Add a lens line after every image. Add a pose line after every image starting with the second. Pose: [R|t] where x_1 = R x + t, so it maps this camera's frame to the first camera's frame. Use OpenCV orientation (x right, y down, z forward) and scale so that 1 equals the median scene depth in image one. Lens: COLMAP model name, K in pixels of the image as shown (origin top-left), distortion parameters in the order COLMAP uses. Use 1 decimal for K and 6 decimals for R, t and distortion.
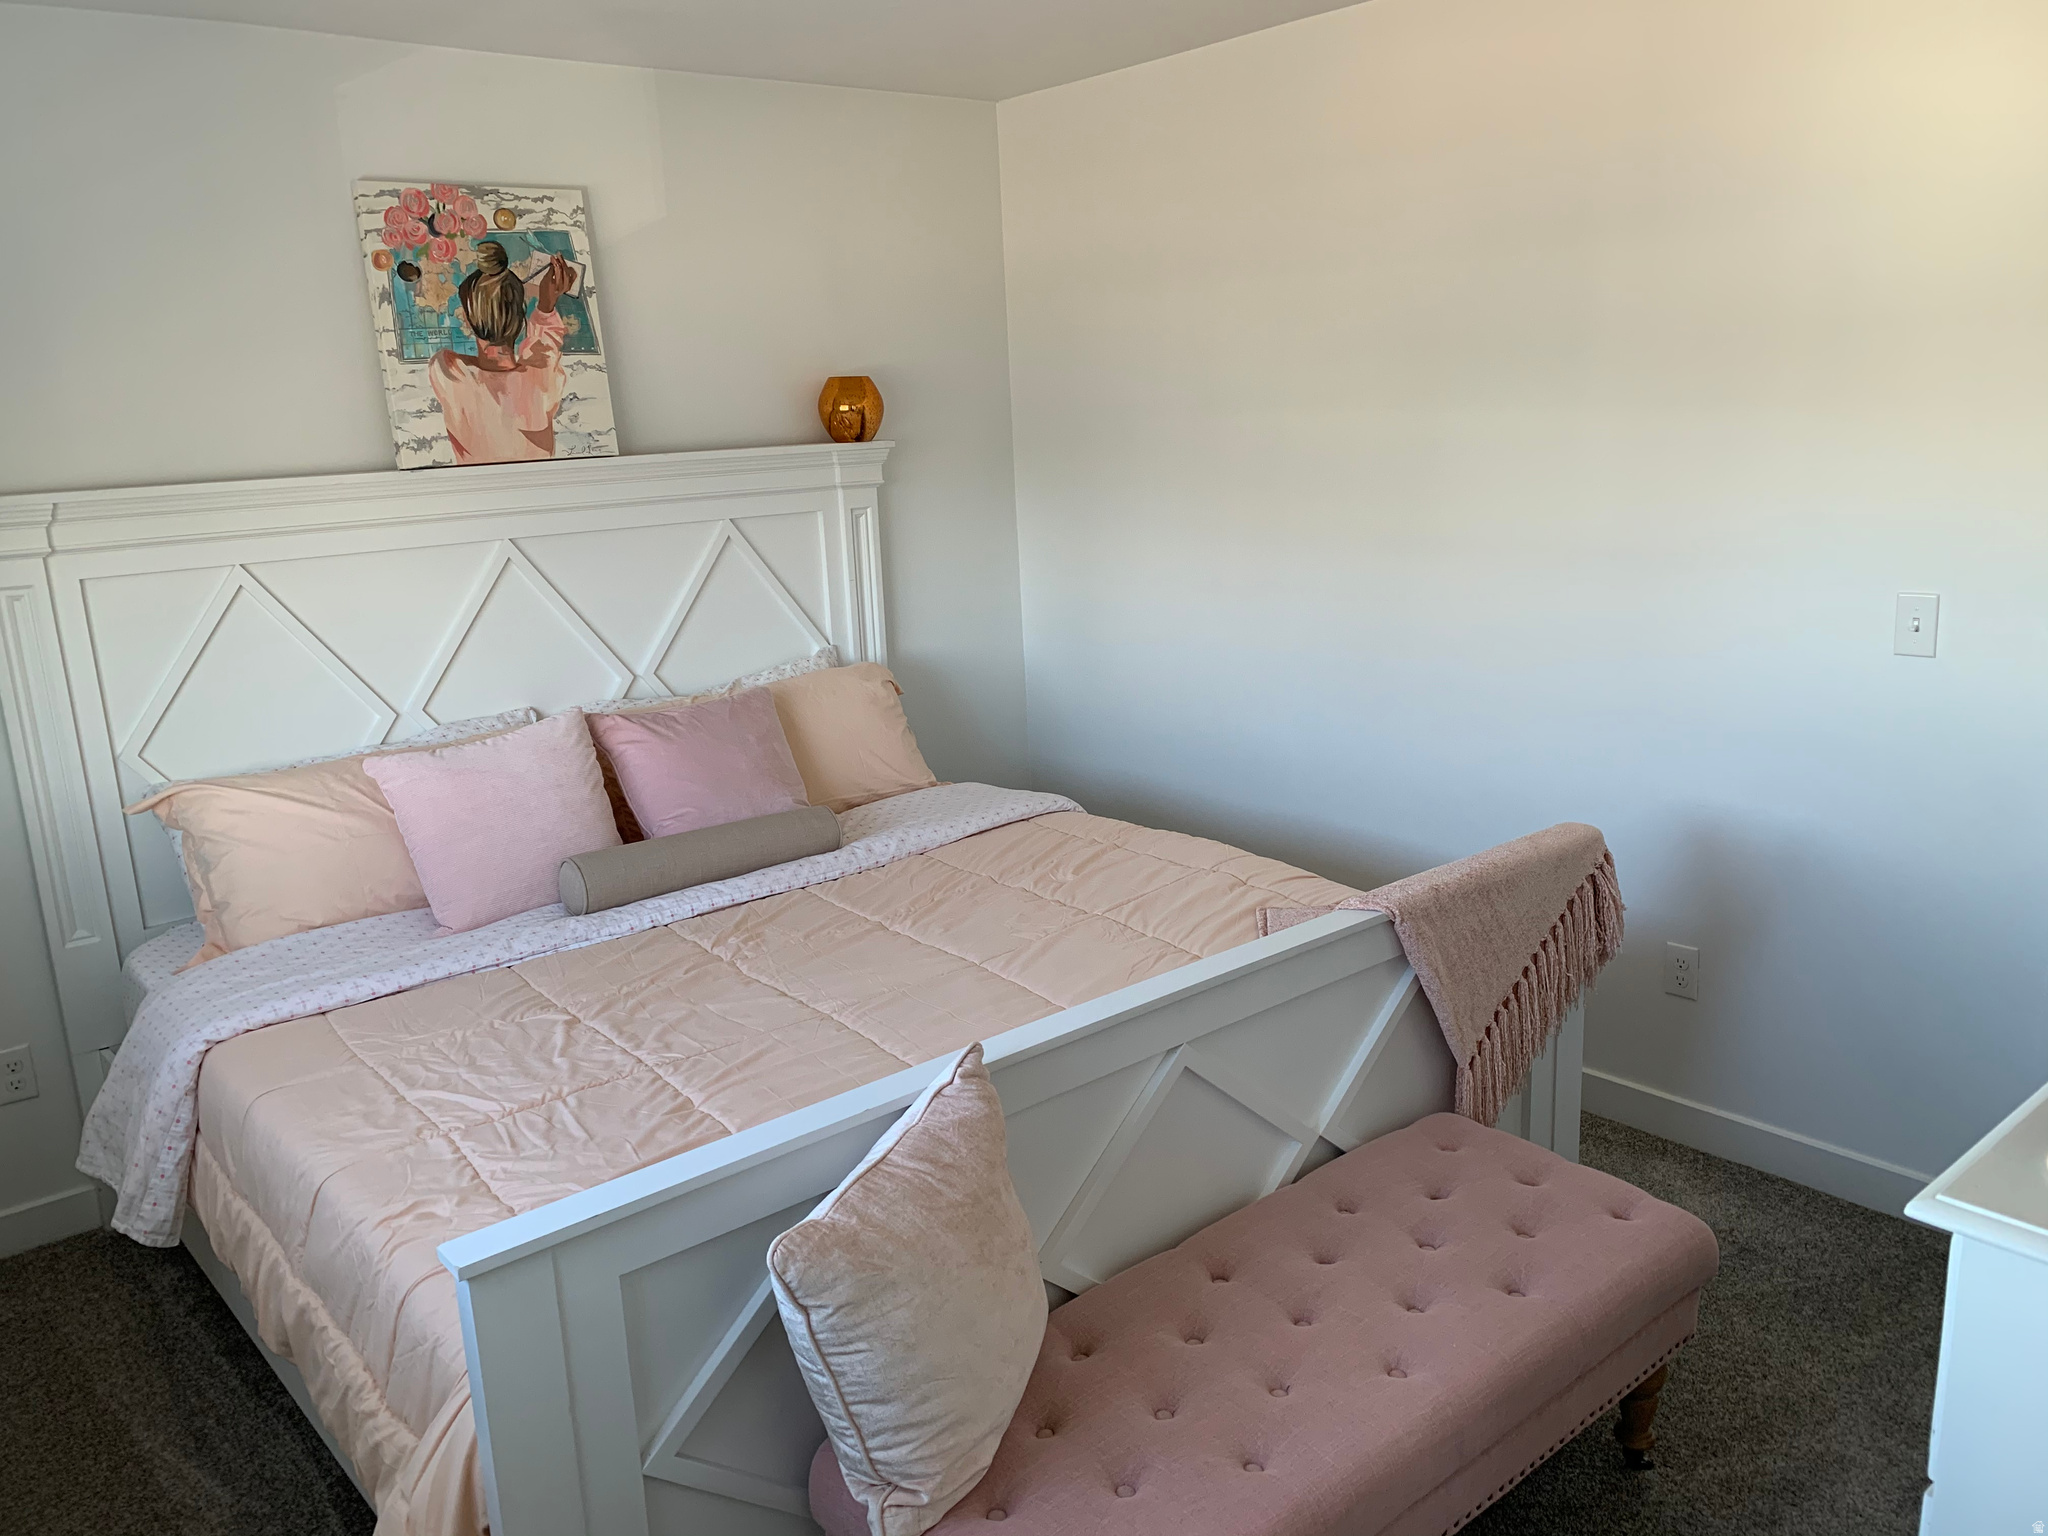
lens RADIAL K [[1499.9, 0, 1024.0], [0, 1499.9, 768.0], [0, 0, 1]] dist [-0.003089, 0.000939]
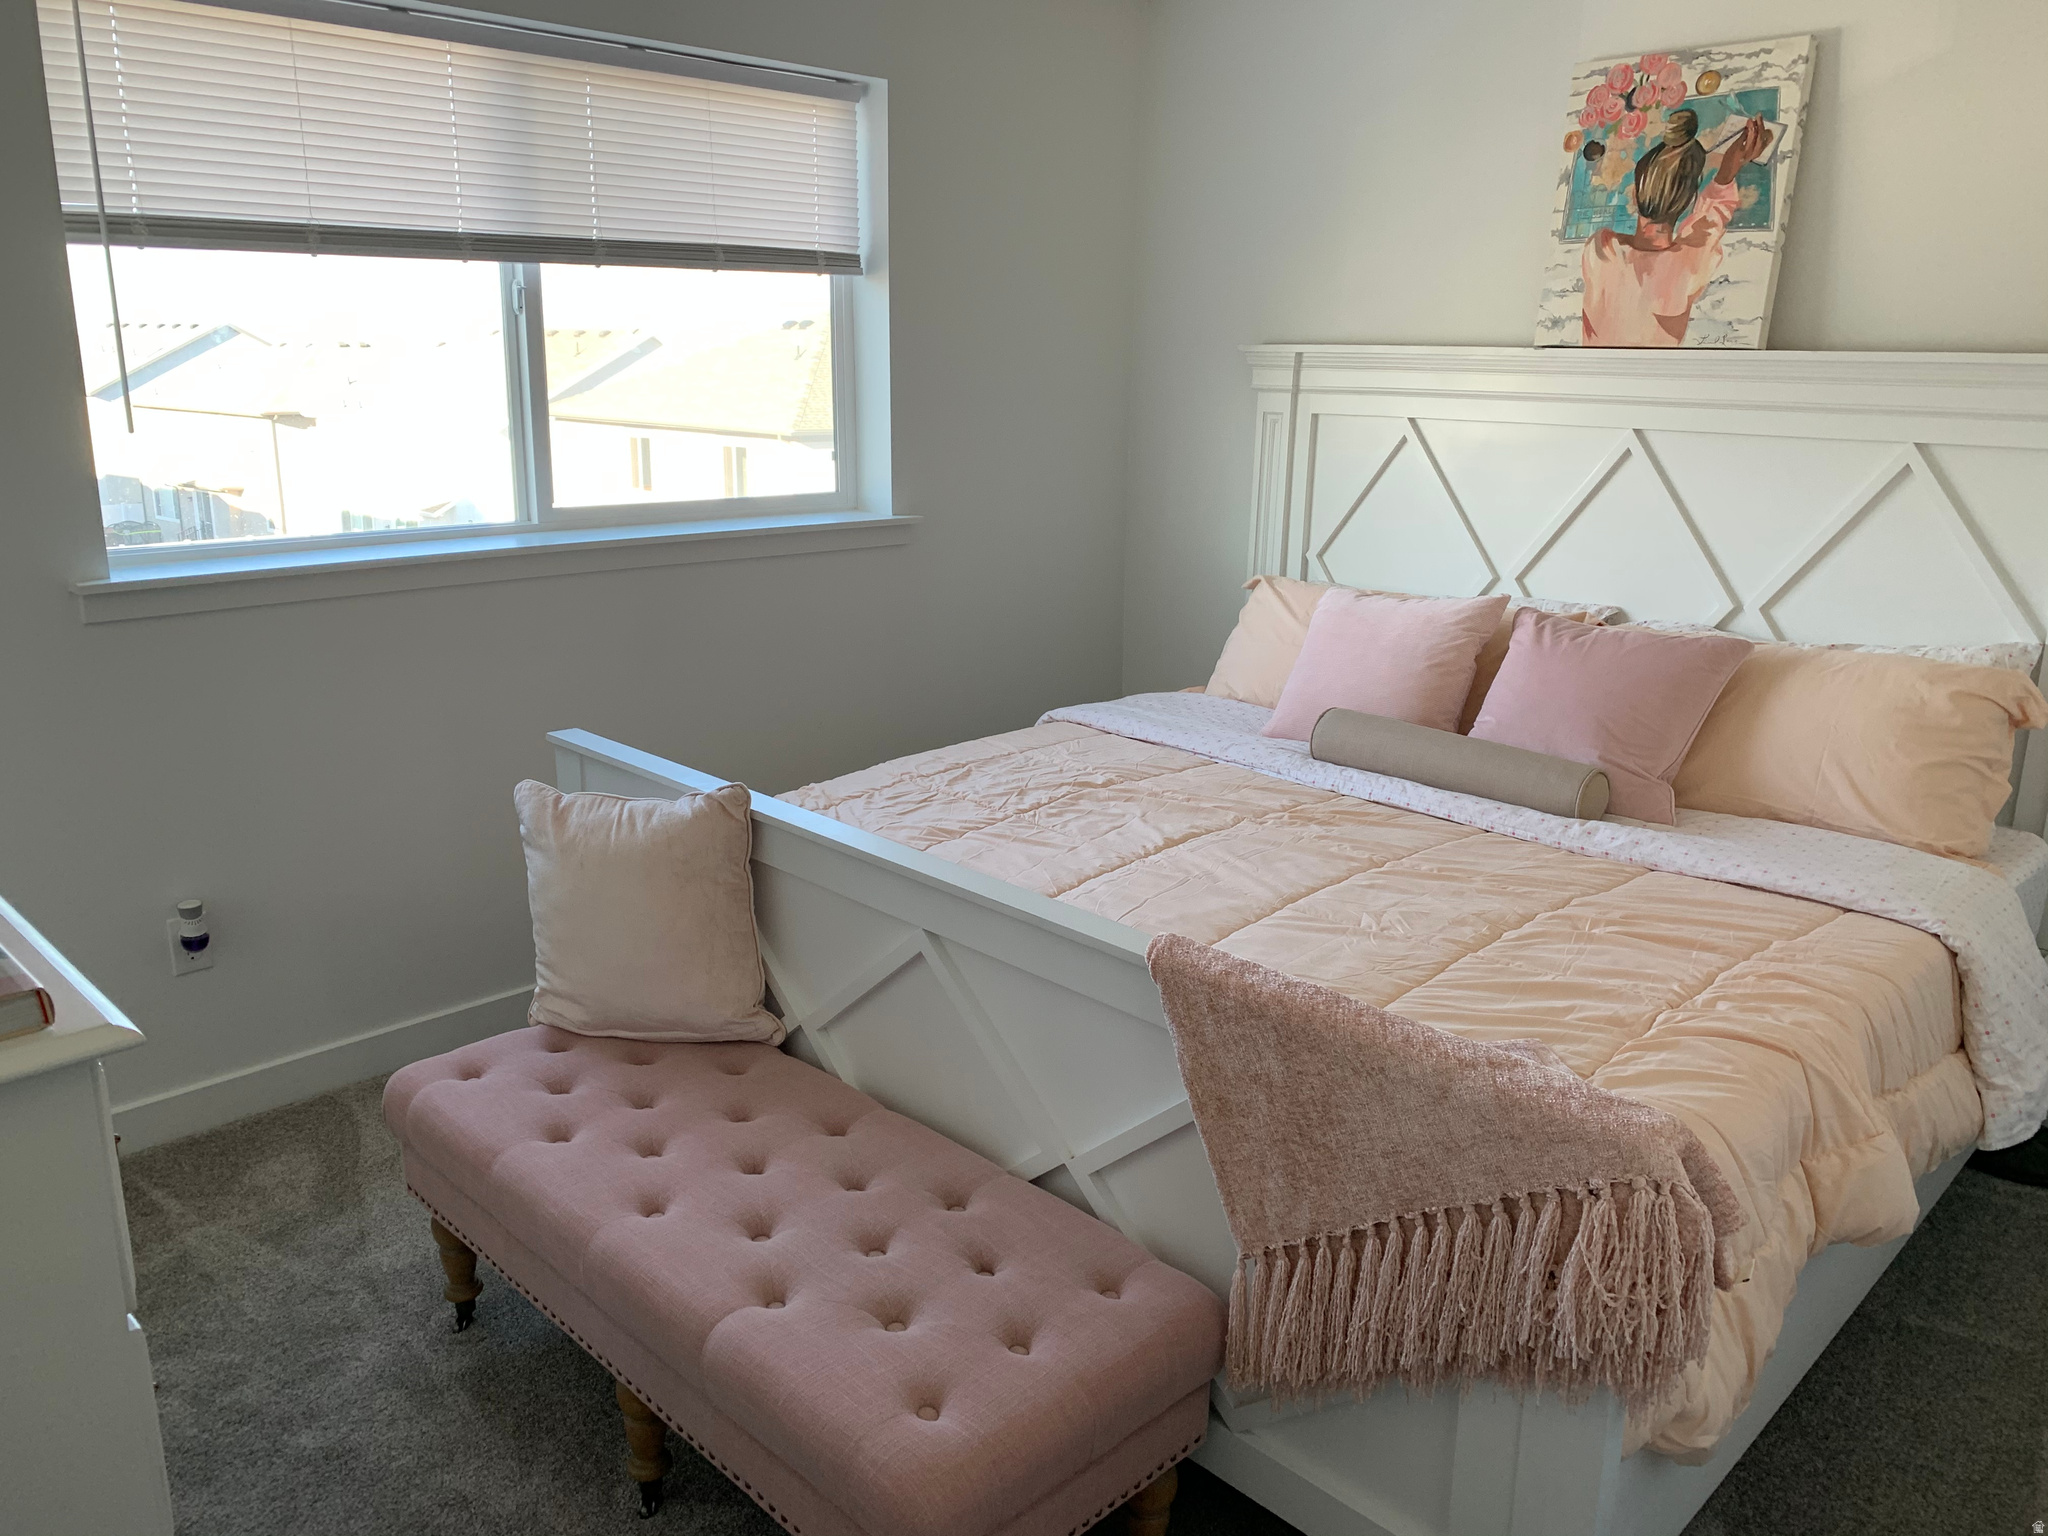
lens RADIAL K [[1554.4, 0, 1024.0], [0, 1554.4, 768.0], [0, 0, 1]] dist [0.003447, -0.001483]
pose [[0.097170, 0.314777, -0.944179, 0.654326], [-0.249004, 0.926187, 0.283152, -0.141742], [0.963616, 0.207590, 0.168379, 0.520600]]
